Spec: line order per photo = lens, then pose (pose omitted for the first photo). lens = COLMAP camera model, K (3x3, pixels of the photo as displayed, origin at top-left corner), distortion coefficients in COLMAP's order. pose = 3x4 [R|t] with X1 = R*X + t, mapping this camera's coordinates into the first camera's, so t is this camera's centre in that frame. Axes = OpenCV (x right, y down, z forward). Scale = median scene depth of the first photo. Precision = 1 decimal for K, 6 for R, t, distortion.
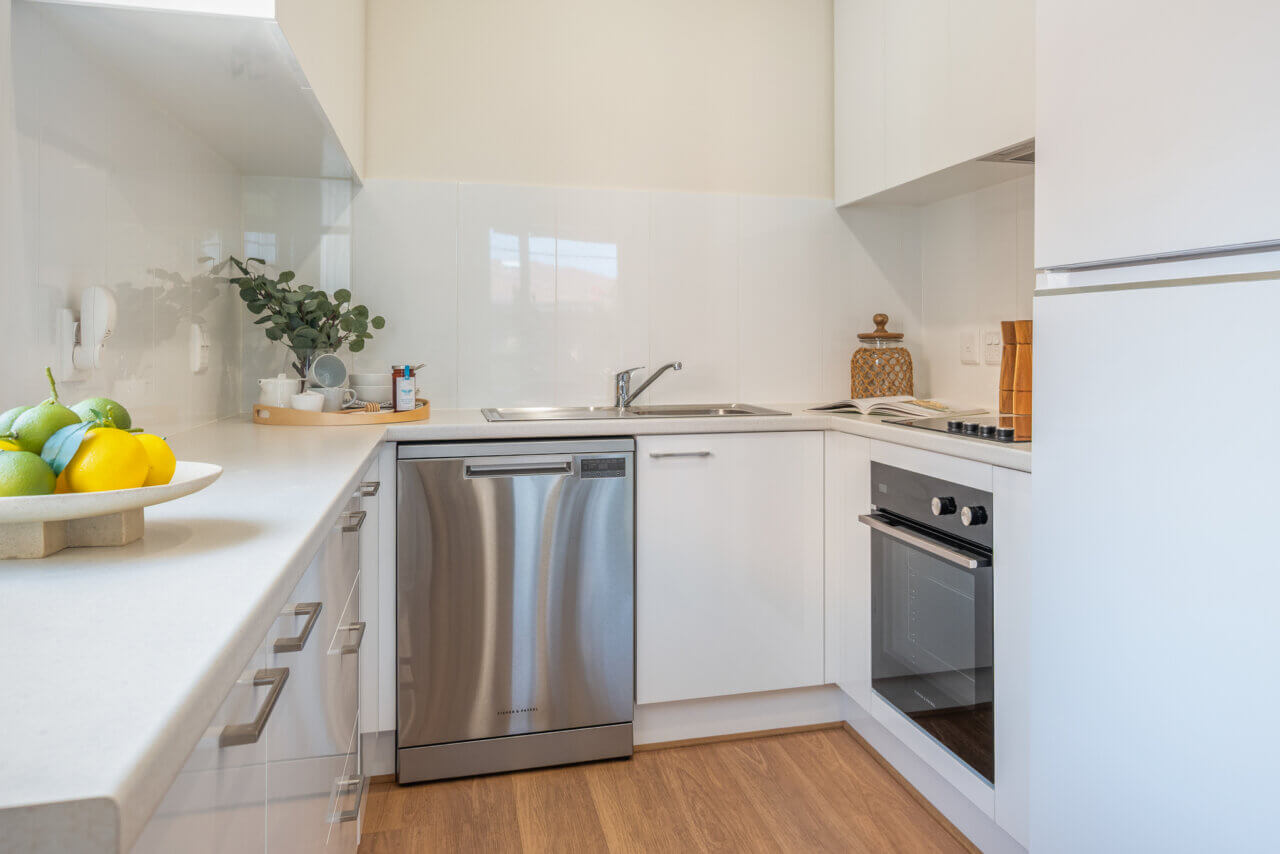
lens RADIAL K [[964.2, 0, 727.2], [0, 964.2, 343.8], [0, 0, 1]] dist [0.000527, -0.000991]
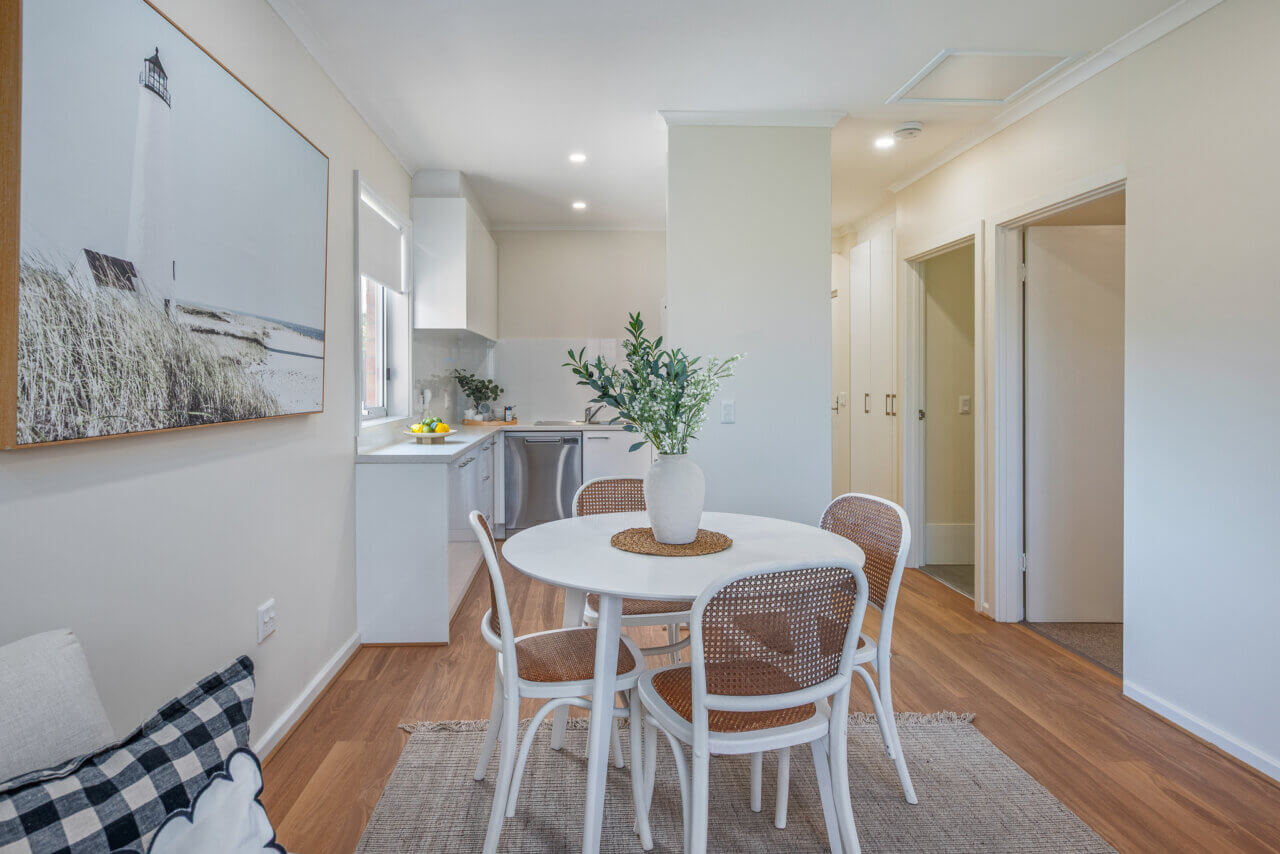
lens RADIAL K [[689.2, 0, 590.3], [0, 689.2, 385.9], [0, 0, 1]] dist [-0.002091, -0.000413]
pose [[0.962911, -0.000402, -0.269820, 0.487816], [0.003670, 0.999926, 0.011607, -0.064045], [0.269796, -0.012167, 0.962841, -0.991459]]
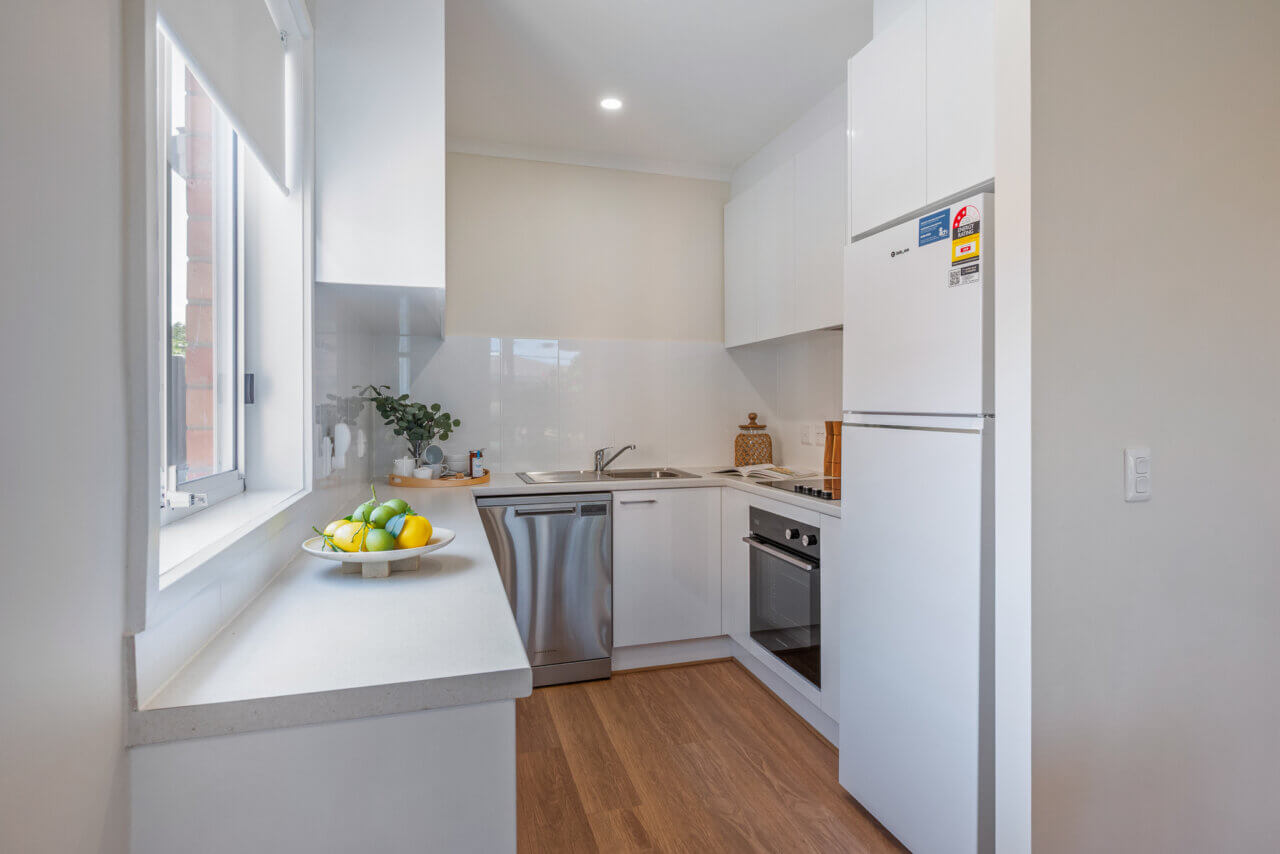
lens RADIAL K [[662.0, 0, 643.4], [0, 662.0, 411.5], [0, 0, 1]] dist [0.000239, -0.000126]
pose [[0.999963, -0.002805, 0.008188, -0.048089], [0.002716, 0.999937, 0.010859, -0.058340], [-0.008218, -0.010836, 0.999908, -0.173516]]
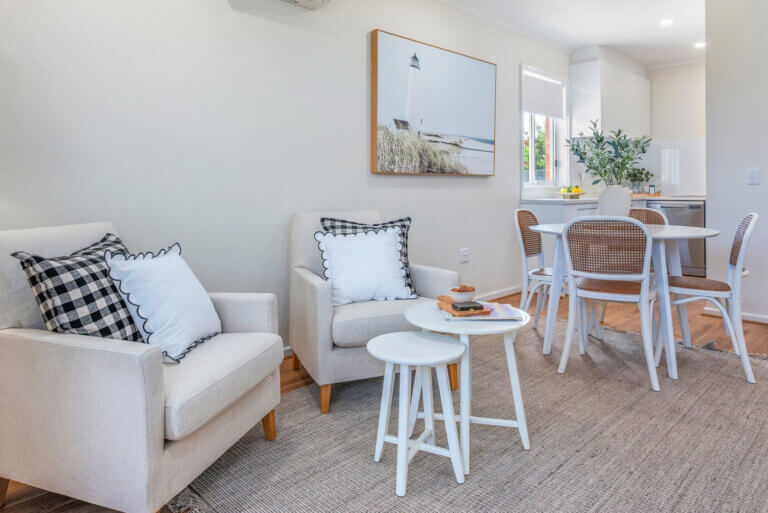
lens RADIAL K [[503.1, 0, 372.7], [0, 503.1, 188.1], [0, 0, 1]] dist [0.000136, -0.000258]
pose [[0.456513, -0.004921, -0.889703, 1.184232], [0.010571, 0.999944, -0.000107, 0.025844], [0.889654, -0.009357, 0.456539, -1.271661]]
